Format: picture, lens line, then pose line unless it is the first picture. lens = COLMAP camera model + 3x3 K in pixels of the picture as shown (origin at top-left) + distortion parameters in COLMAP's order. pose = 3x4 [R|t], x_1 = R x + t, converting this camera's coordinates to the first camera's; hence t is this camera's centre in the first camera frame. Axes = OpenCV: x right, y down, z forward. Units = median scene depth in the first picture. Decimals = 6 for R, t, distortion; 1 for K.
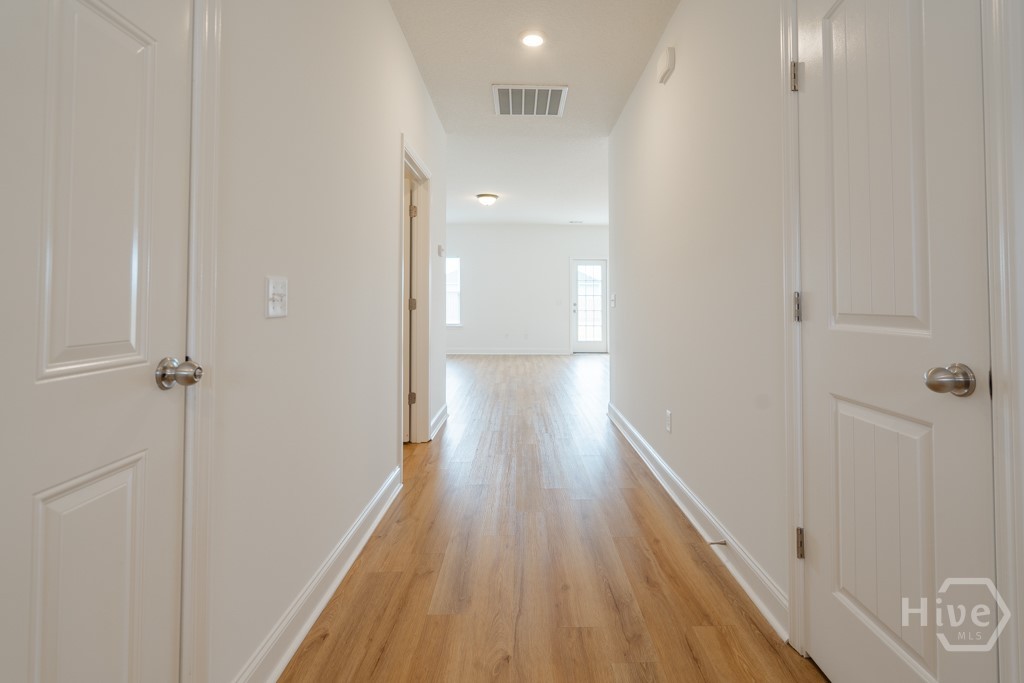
lens RADIAL K [[482.0, 0, 531.0], [0, 482.0, 288.4], [0, 0, 1]] dist [-0.000080, 0.000576]
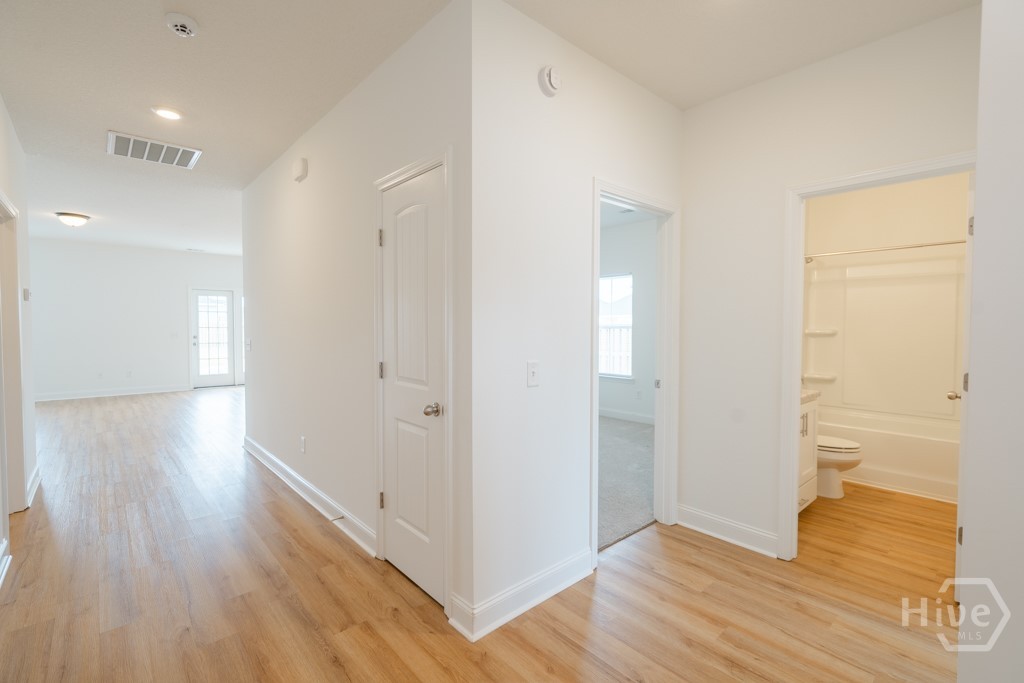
lens RADIAL K [[460.0, 0, 512.0], [0, 460.0, 341.5], [0, 0, 1]] dist [-0.003262, -0.000365]
pose [[0.756994, -0.020850, 0.653090, -0.107824], [-0.023655, 0.997961, 0.059278, -0.104779], [-0.652994, -0.060322, 0.754957, -0.340043]]
